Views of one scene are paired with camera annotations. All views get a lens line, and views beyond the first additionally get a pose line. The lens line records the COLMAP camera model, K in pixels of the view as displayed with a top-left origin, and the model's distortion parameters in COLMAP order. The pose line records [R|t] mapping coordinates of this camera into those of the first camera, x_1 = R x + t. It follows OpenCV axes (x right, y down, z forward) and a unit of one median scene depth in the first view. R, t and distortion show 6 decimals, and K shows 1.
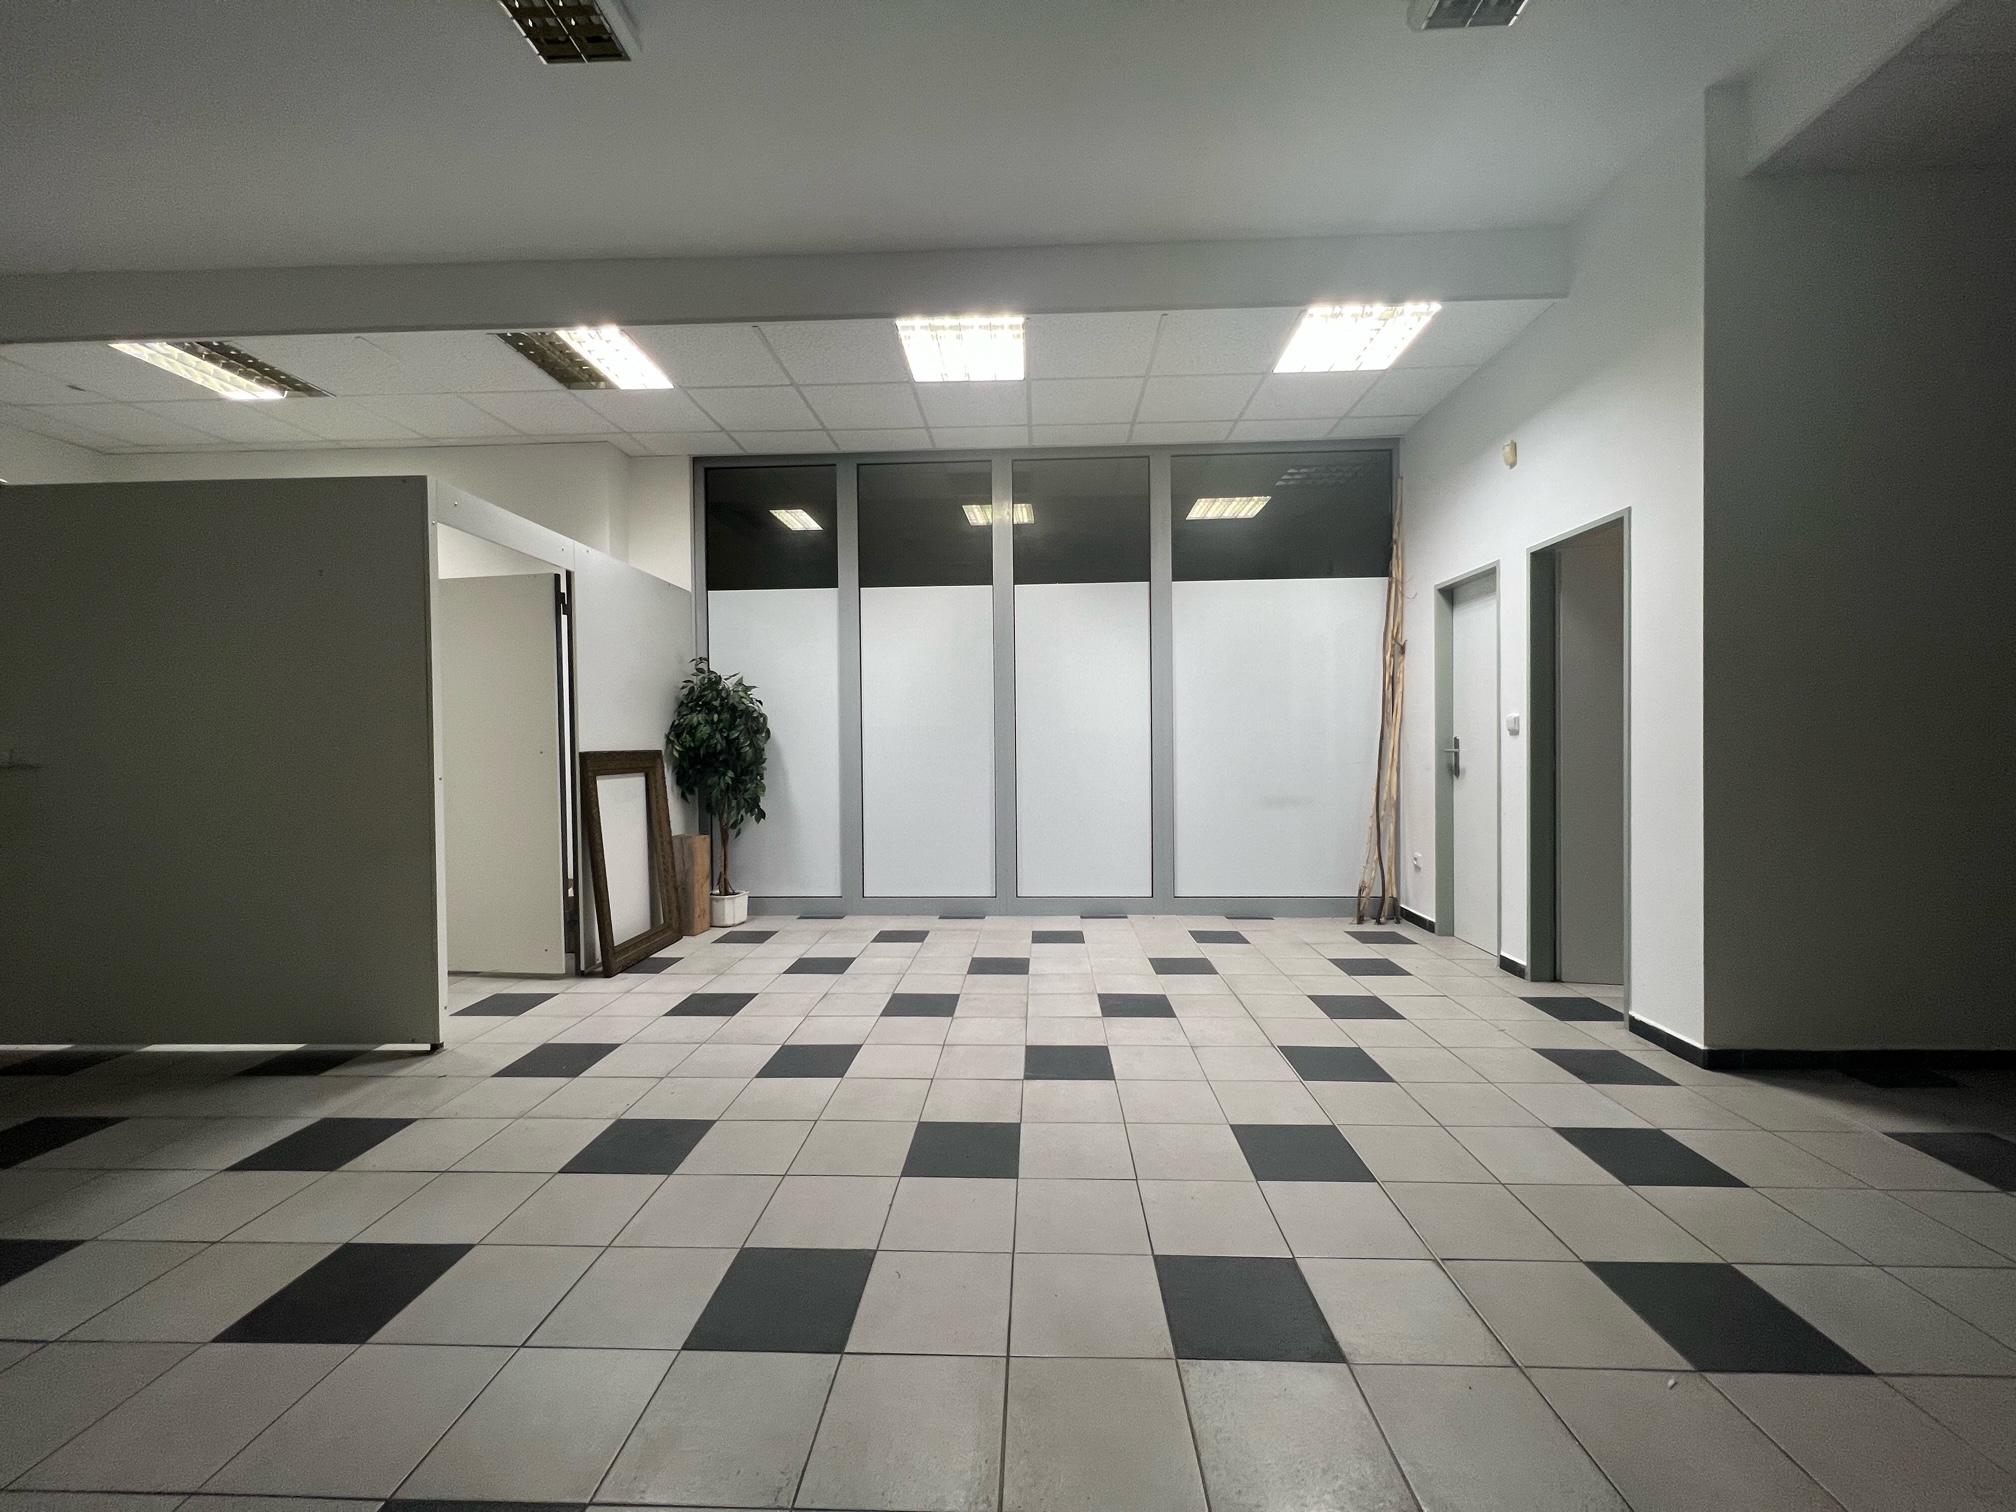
lens RADIAL K [[805.4, 0, 1013.3], [0, 805.4, 755.1], [0, 0, 1]] dist [-0.003590, 0.001406]
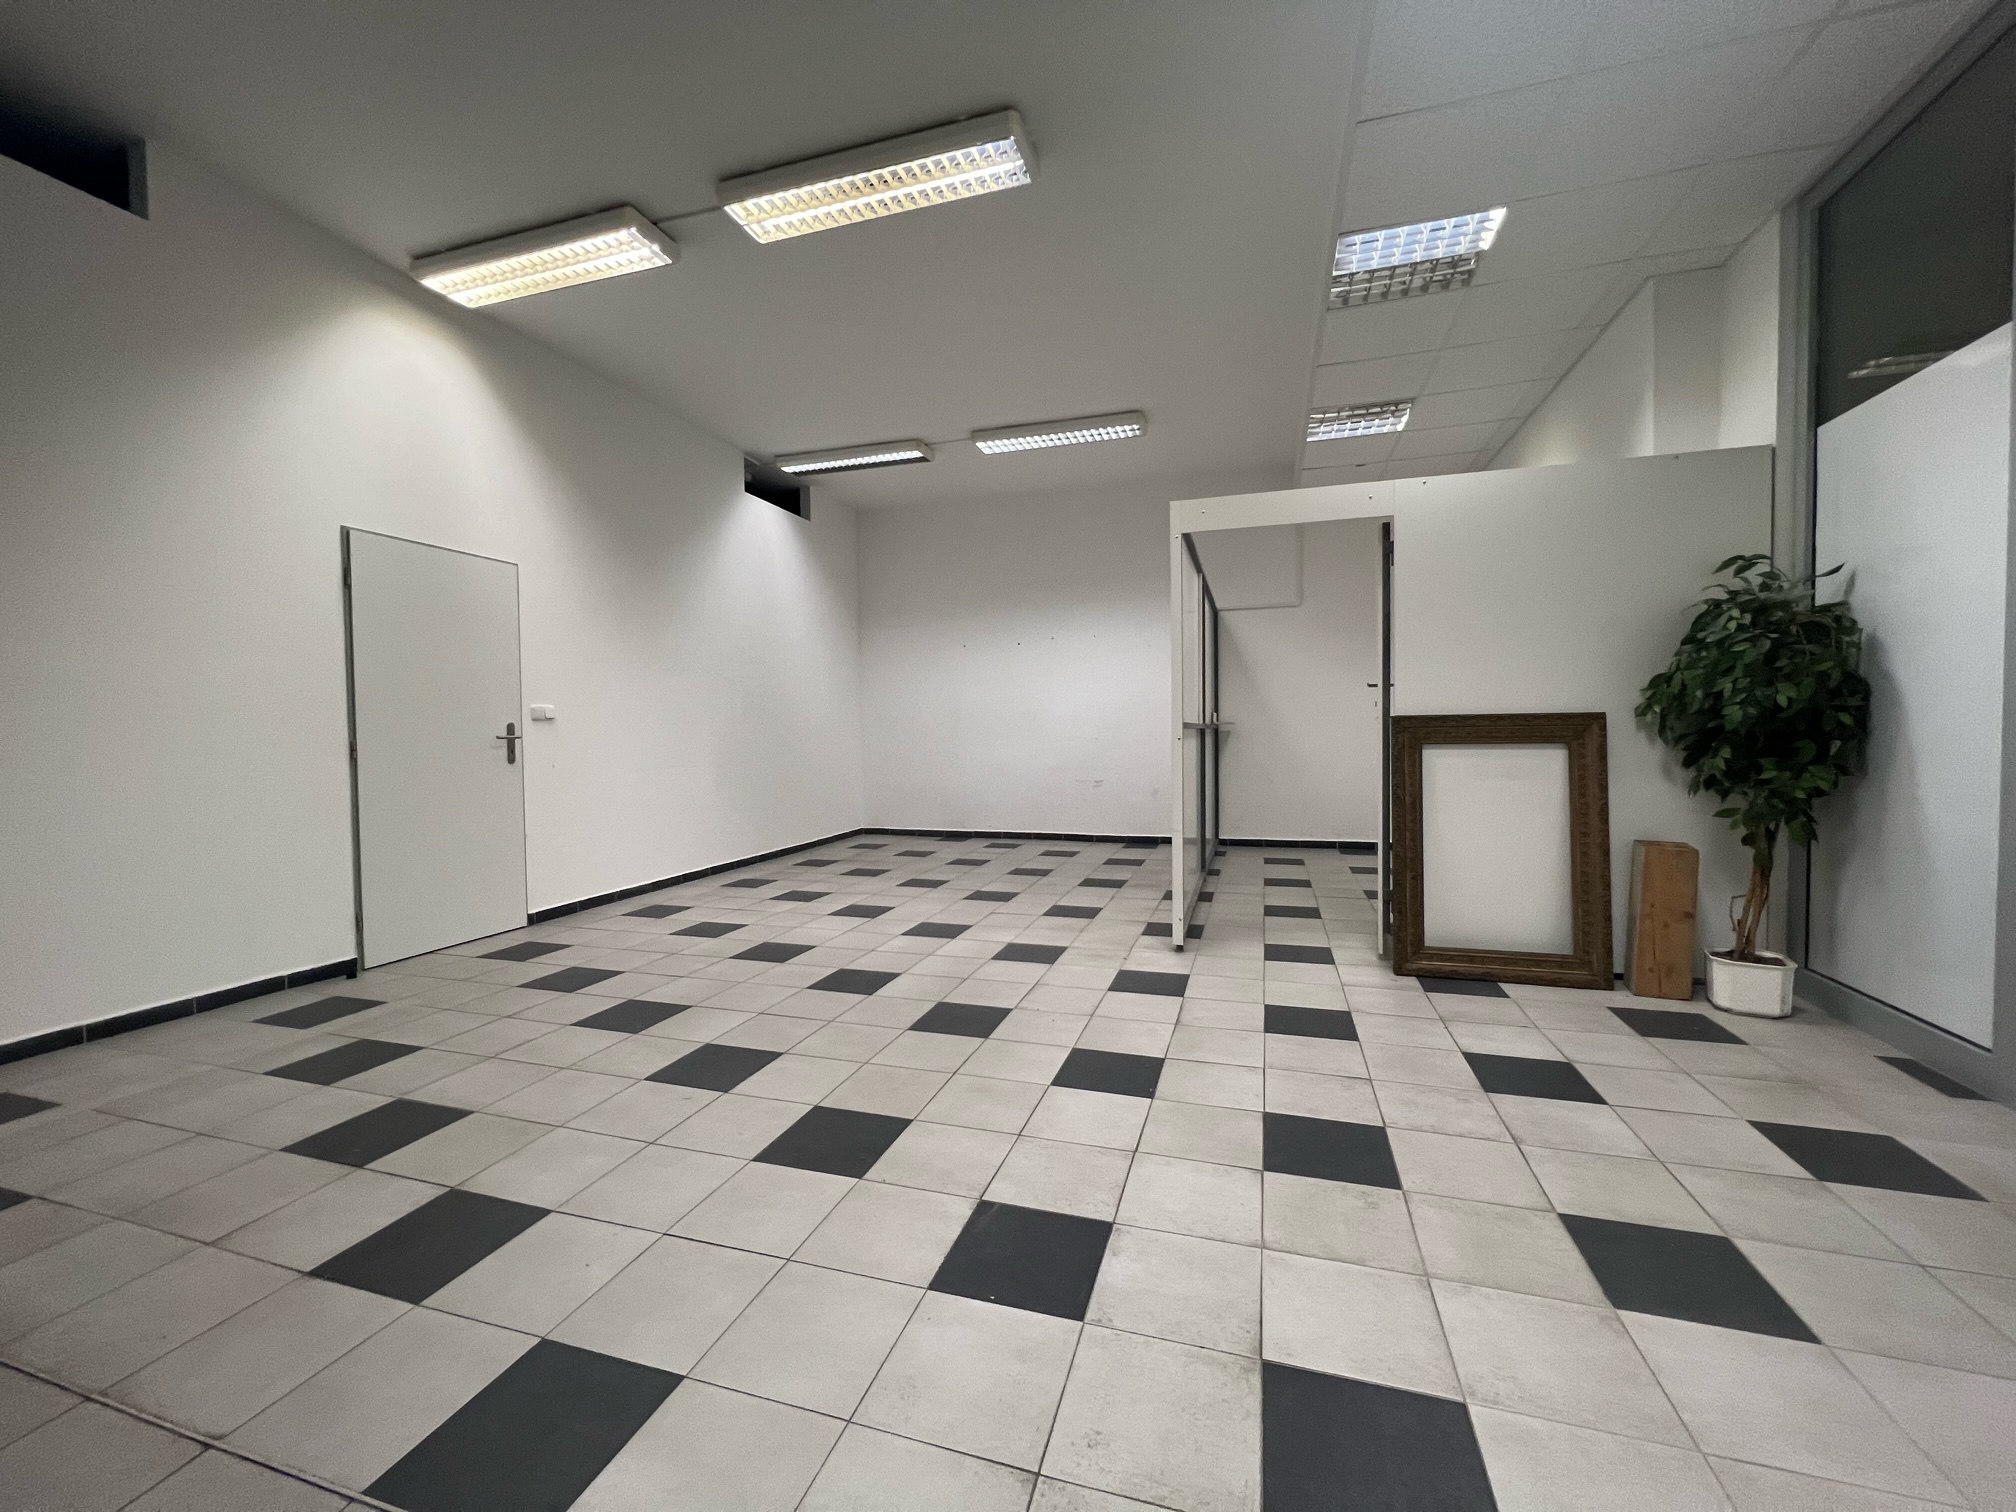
lens RADIAL K [[805.4, 0, 1013.5], [0, 805.4, 759.7], [0, 0, 1]] dist [-0.003590, 0.001406]
pose [[-0.266072, 0.045802, -0.962864, 0.399187], [0.001884, 0.998893, 0.046995, 0.000811], [0.963951, 0.010690, -0.265864, 0.753671]]
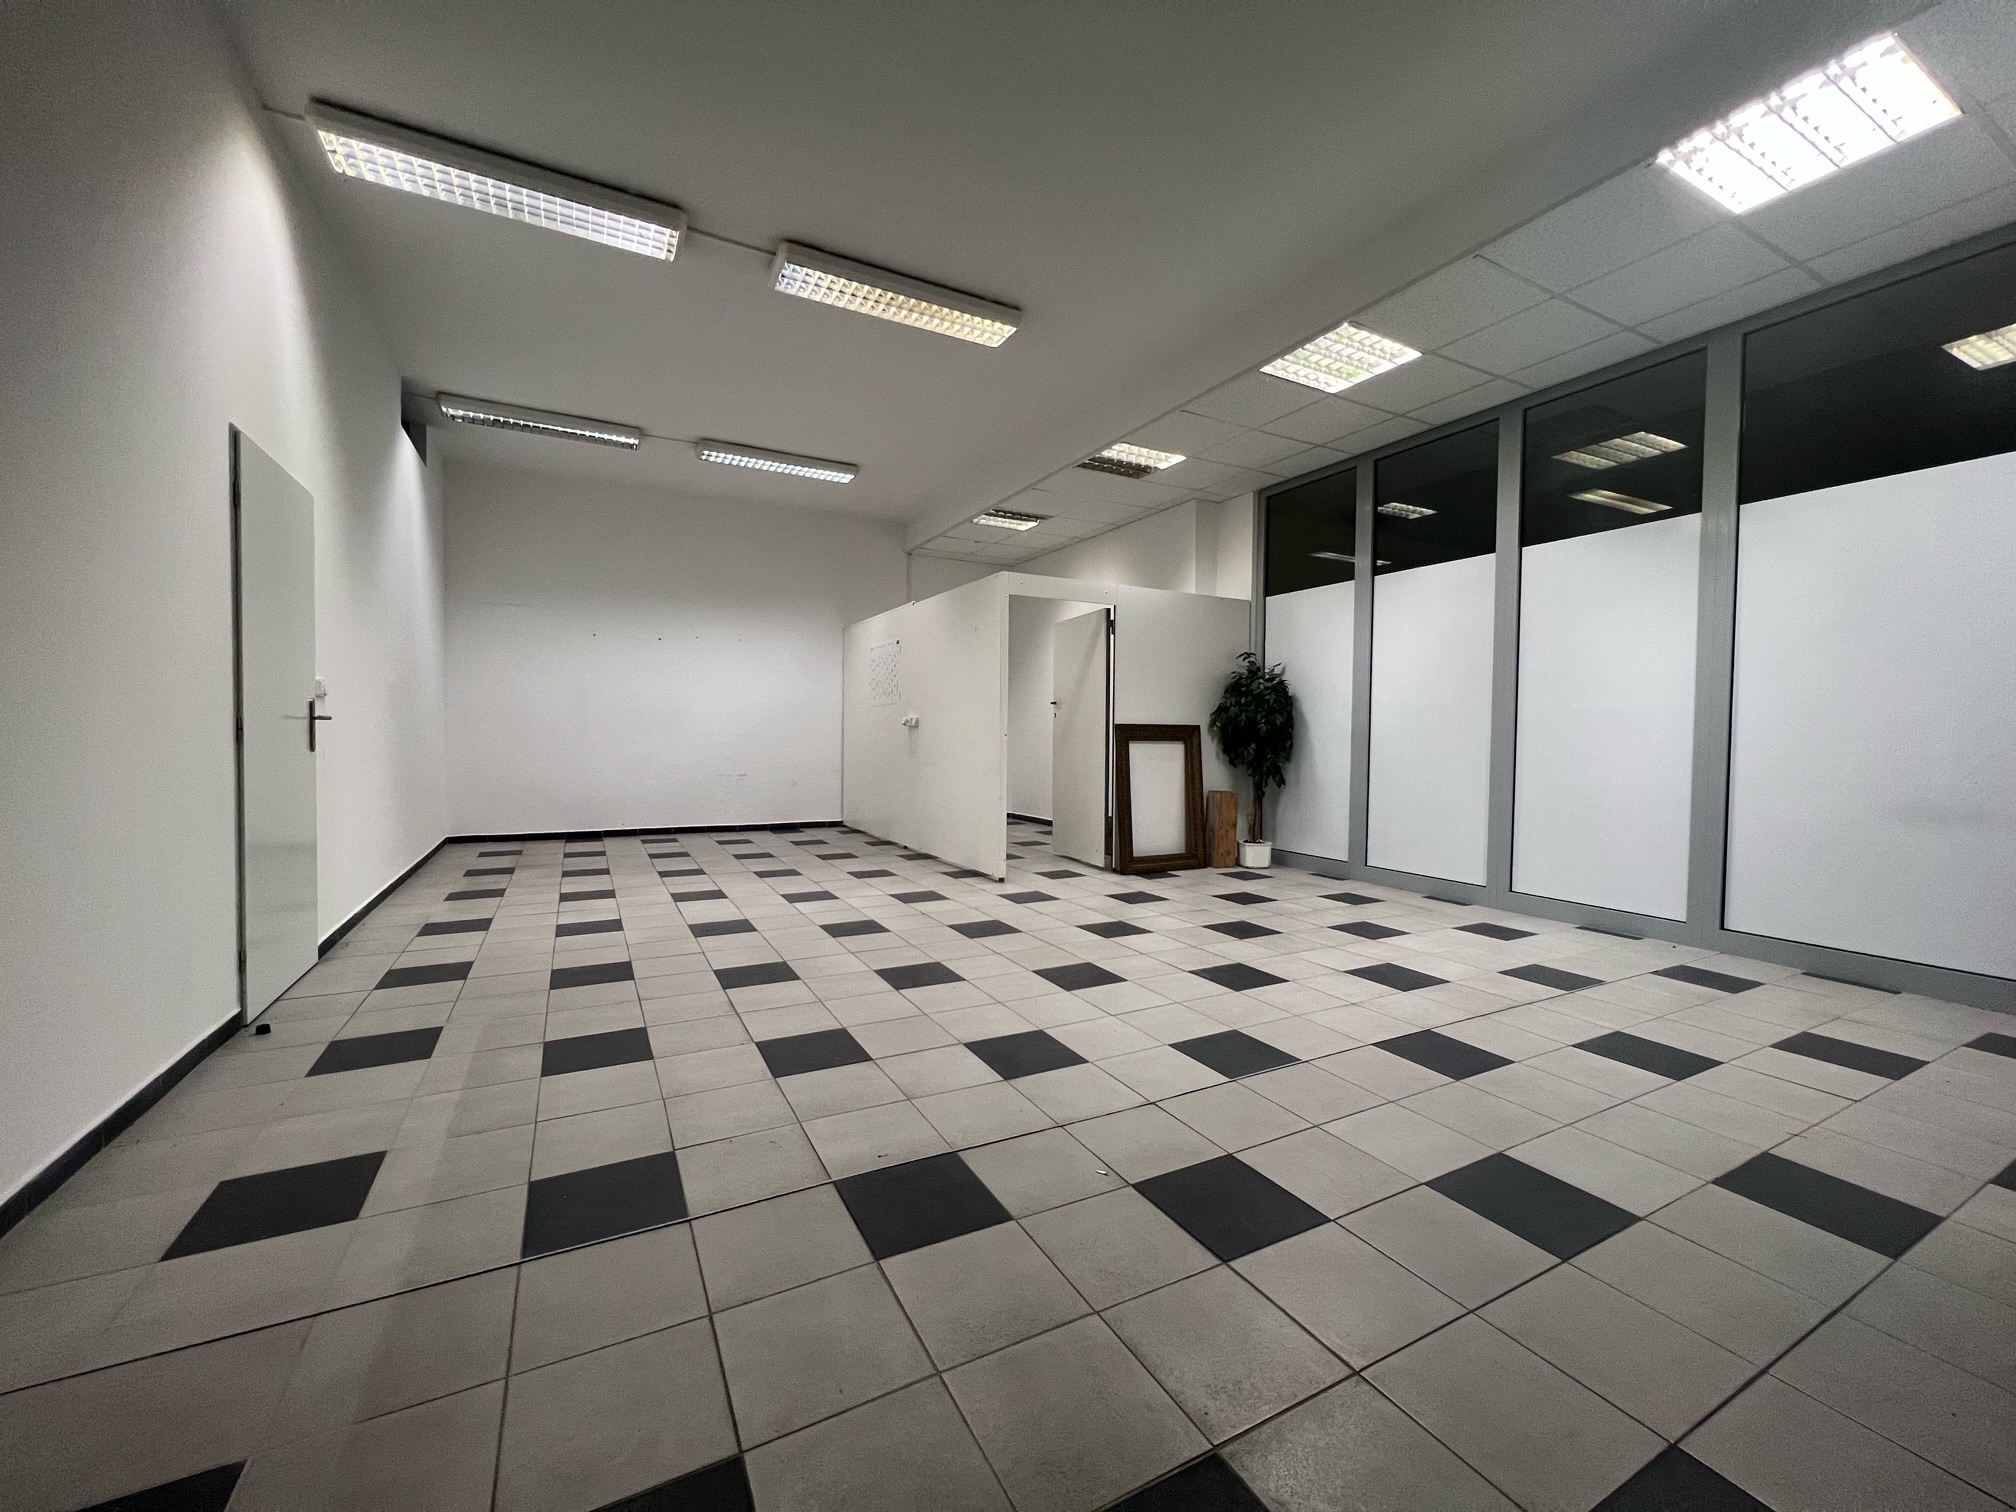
lens RADIAL K [[805.4, 0, 1006.7], [0, 805.4, 756.6], [0, 0, 1]] dist [-0.003590, 0.001406]
pose [[0.499809, 0.041736, -0.865129, 0.613314], [-0.028625, 0.999089, 0.031661, 0.013760], [0.865662, 0.008940, 0.500549, 0.055776]]
